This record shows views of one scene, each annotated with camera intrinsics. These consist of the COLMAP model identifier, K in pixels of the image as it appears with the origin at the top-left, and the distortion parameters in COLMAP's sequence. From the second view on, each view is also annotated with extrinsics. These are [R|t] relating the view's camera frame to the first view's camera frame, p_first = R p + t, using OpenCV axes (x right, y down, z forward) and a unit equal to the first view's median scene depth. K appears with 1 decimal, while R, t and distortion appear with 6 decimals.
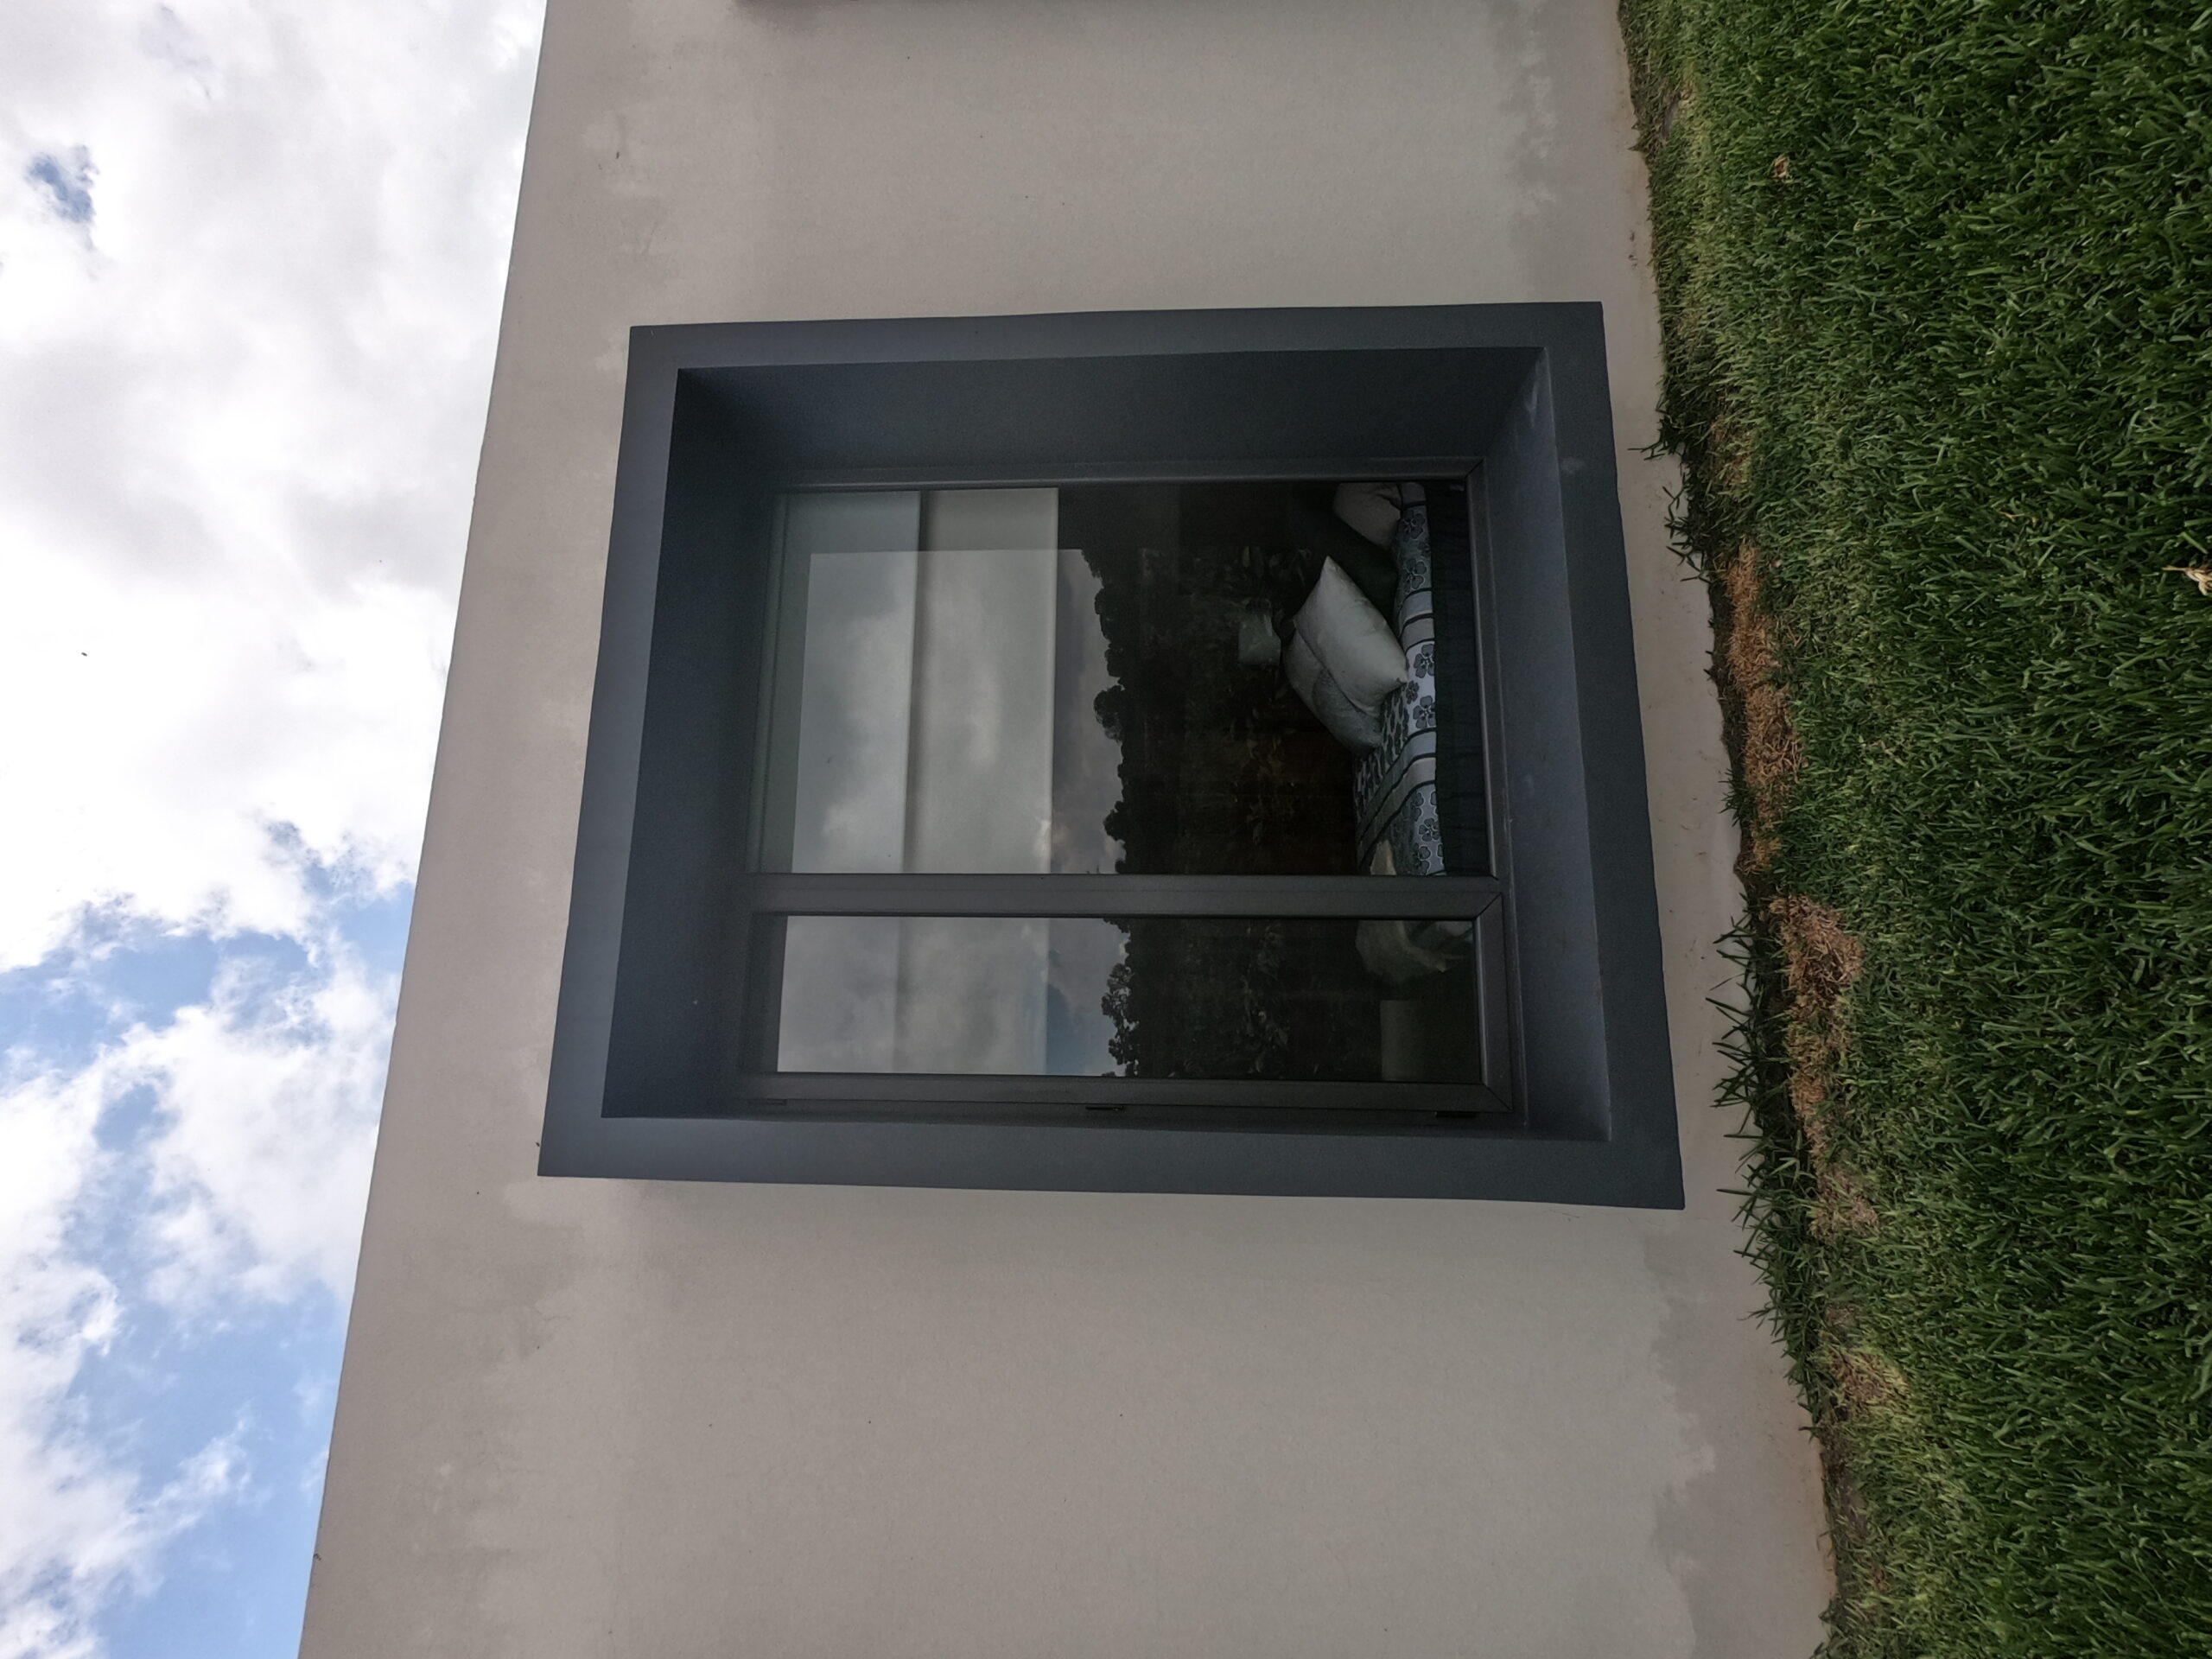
lens RADIAL K [[1105.7, 0, 1098.5], [0, 1105.7, 836.6], [0, 0, 1]] dist [0.002699, -0.001600]
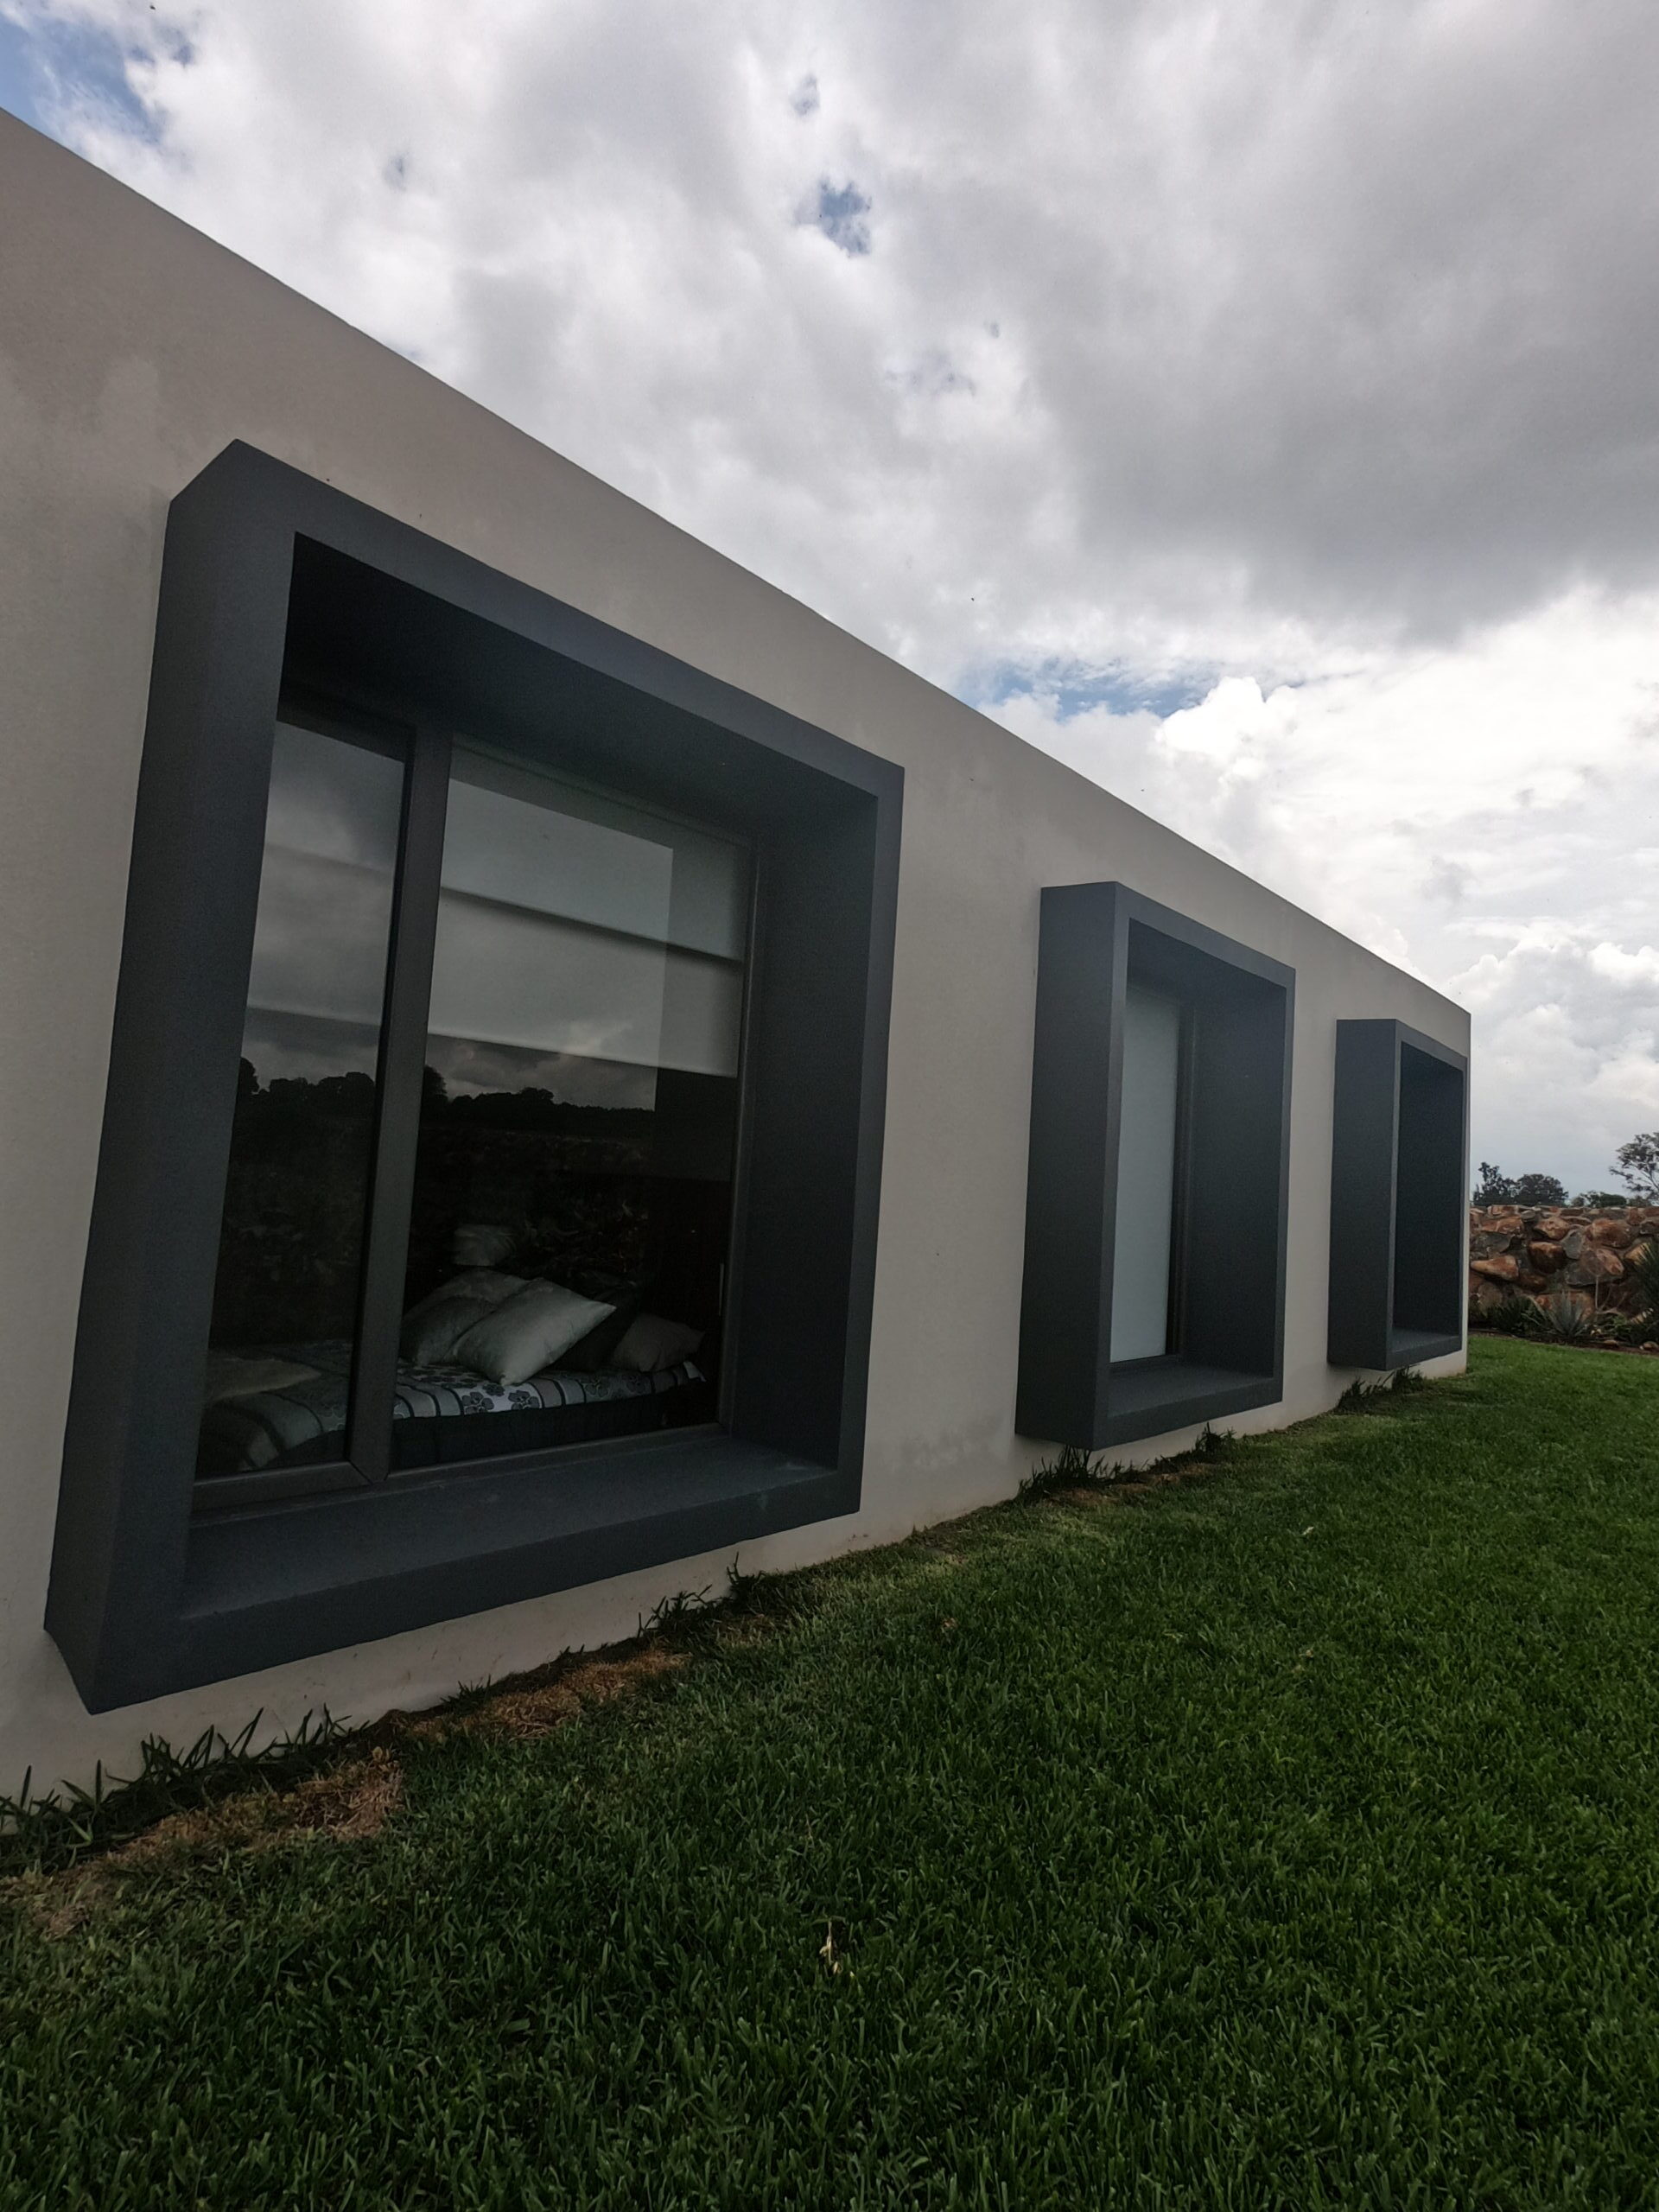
lens RADIAL K [[1105.7, 0, 820.5], [0, 1105.7, 1103.0], [0, 0, 1]] dist [0.002699, -0.001600]
pose [[-0.100425, 0.994774, -0.018452, 0.004714], [-0.816802, -0.093020, -0.569370, 0.339172], [-0.568111, -0.042107, 0.821874, -0.025298]]
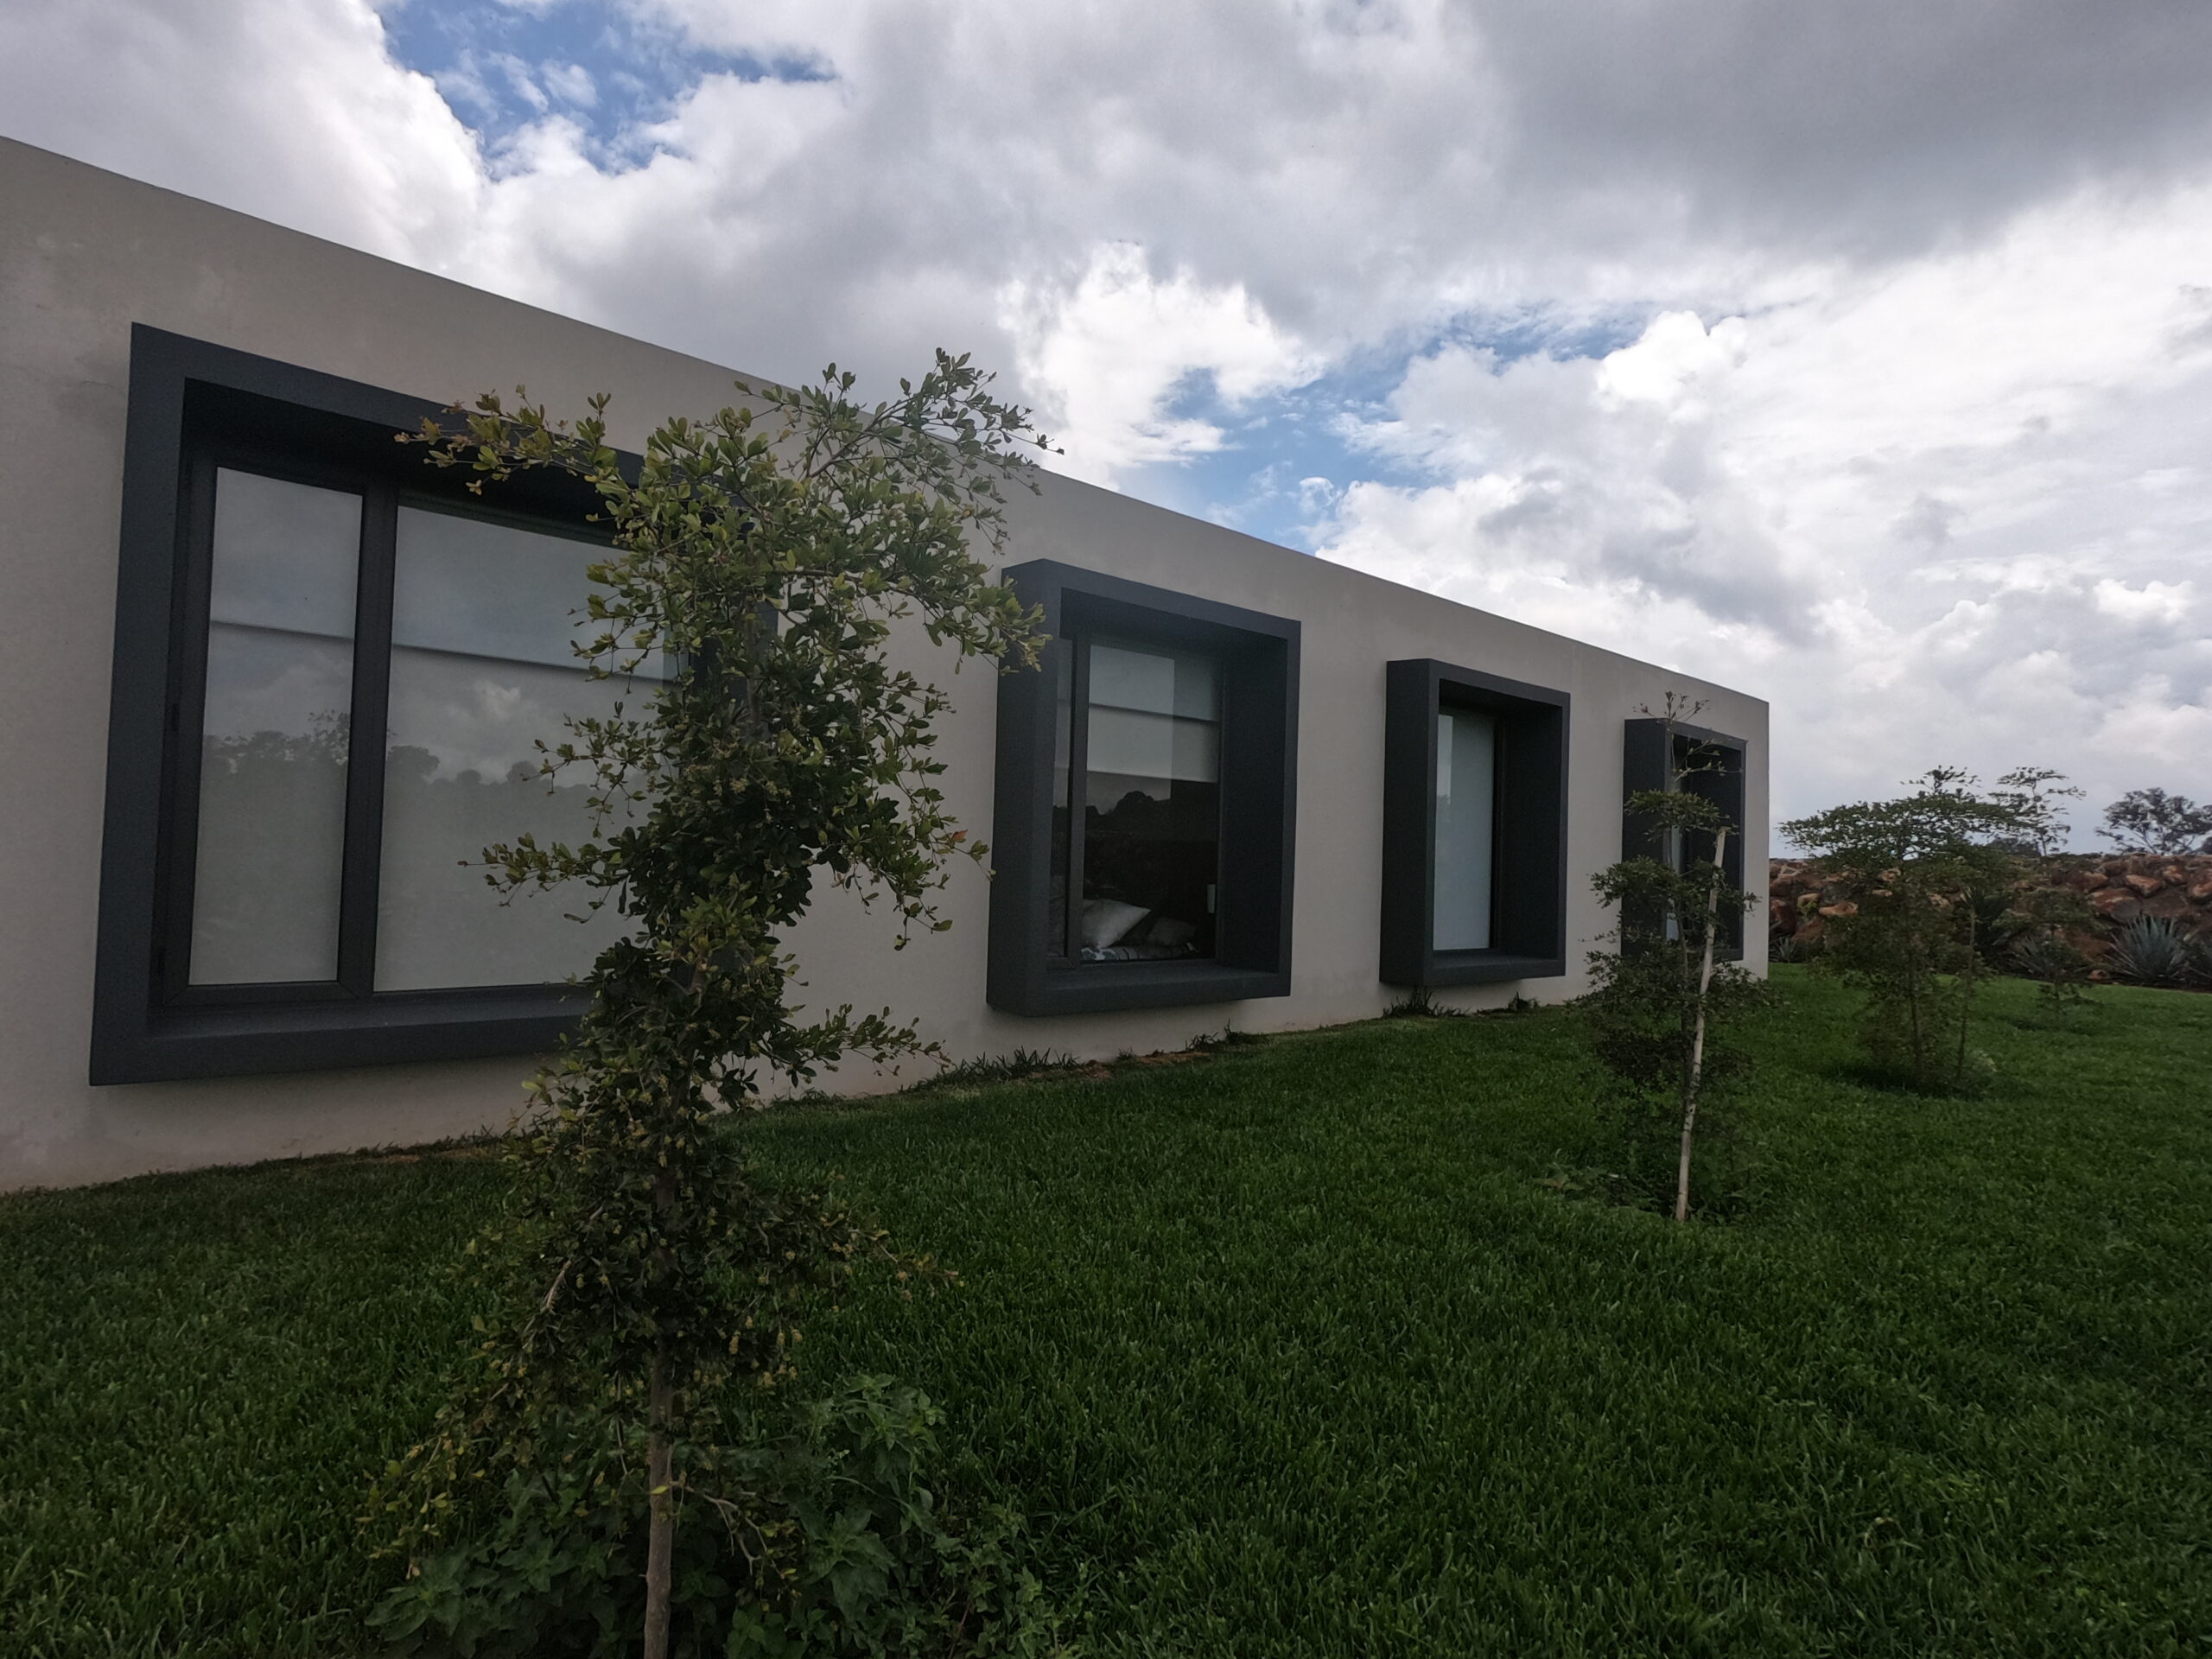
lens RADIAL K [[1105.7, 0, 1098.5], [0, 1105.7, 836.6], [0, 0, 1]] dist [0.002699, -0.001600]
pose [[-0.063960, 0.997507, 0.029803, 0.028025], [-0.882056, -0.042538, -0.469221, 1.159844], [-0.466783, -0.056300, 0.882578, -1.077520]]
